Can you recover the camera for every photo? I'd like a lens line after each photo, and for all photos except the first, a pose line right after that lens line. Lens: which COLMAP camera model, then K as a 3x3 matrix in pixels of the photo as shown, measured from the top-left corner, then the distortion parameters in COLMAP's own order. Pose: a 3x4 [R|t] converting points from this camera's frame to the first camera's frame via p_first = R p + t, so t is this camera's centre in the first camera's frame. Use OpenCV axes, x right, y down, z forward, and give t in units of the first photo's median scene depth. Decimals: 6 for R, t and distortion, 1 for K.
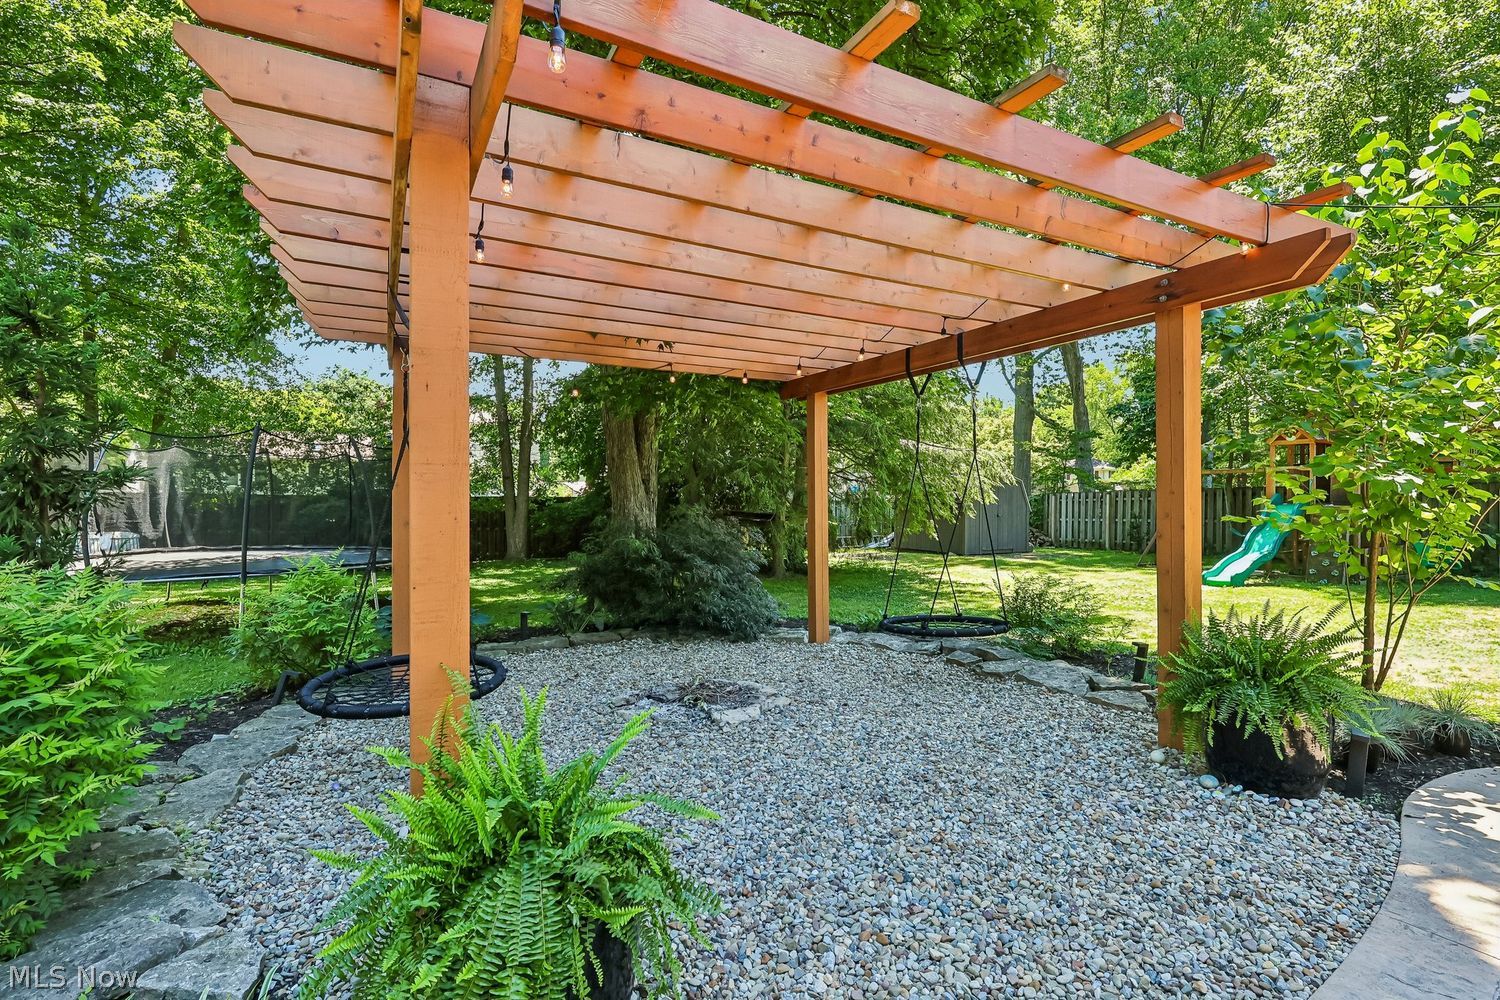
lens RADIAL K [[703.4, 0, 756.7], [0, 703.4, 498.3], [0, 0, 1]] dist [-0.005824, 0.002235]
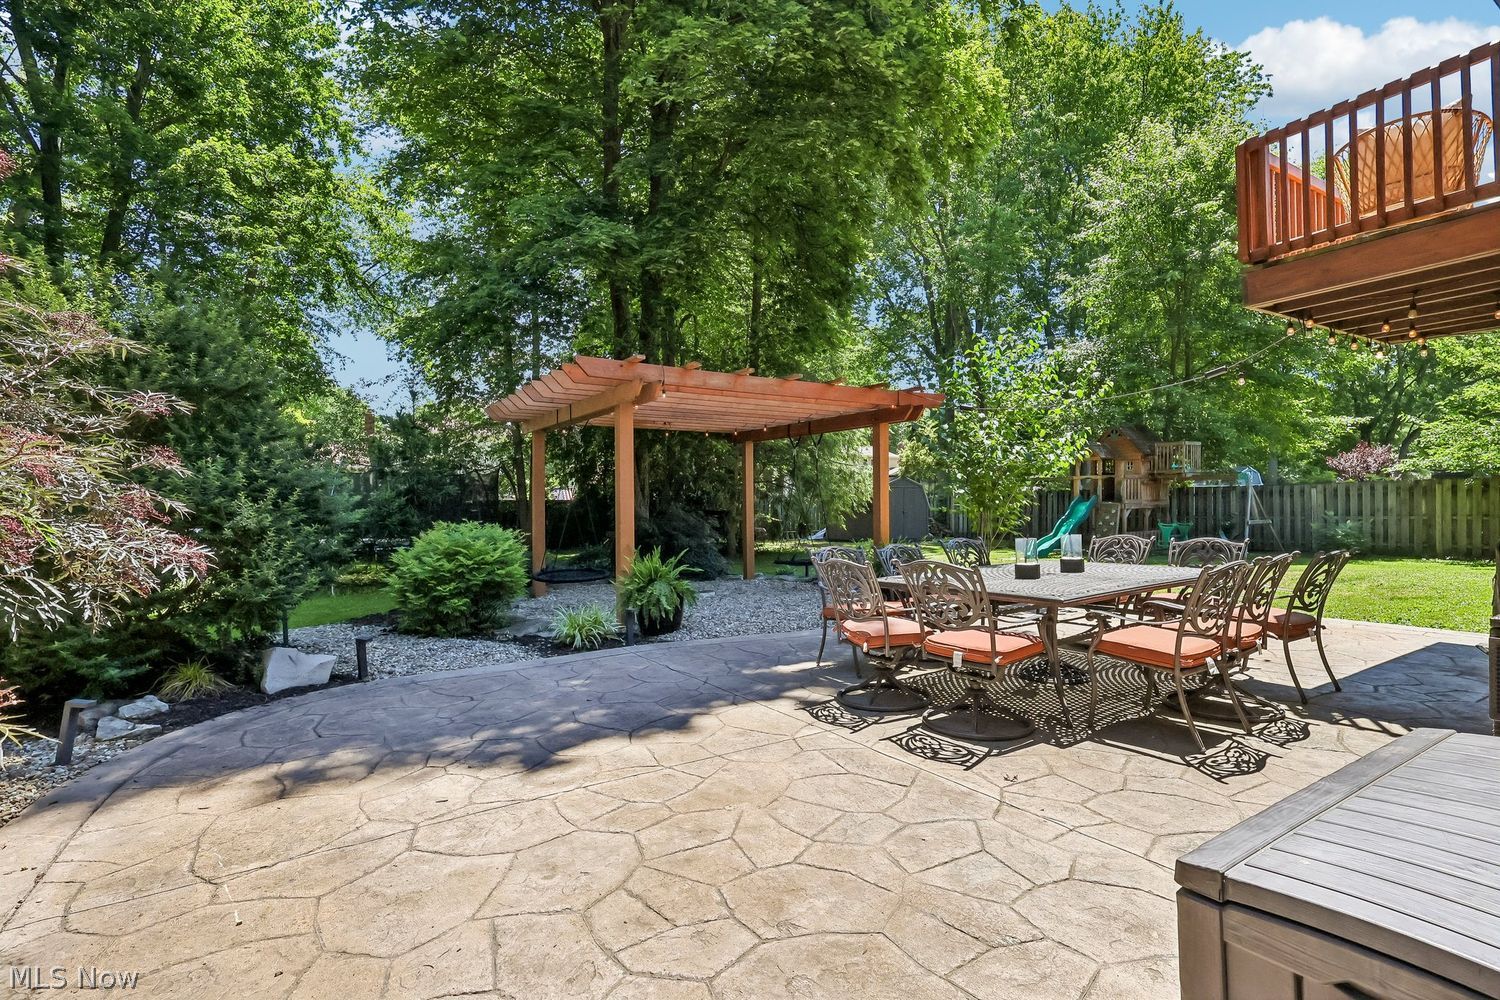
lens RADIAL K [[703.4, 0, 753.4], [0, 703.4, 495.6], [0, 0, 1]] dist [-0.005824, 0.002235]
pose [[0.998699, -0.007328, 0.050454, 0.008312], [0.007679, 0.999948, -0.006768, 0.002080], [-0.050402, 0.007146, 0.998703, -0.607306]]
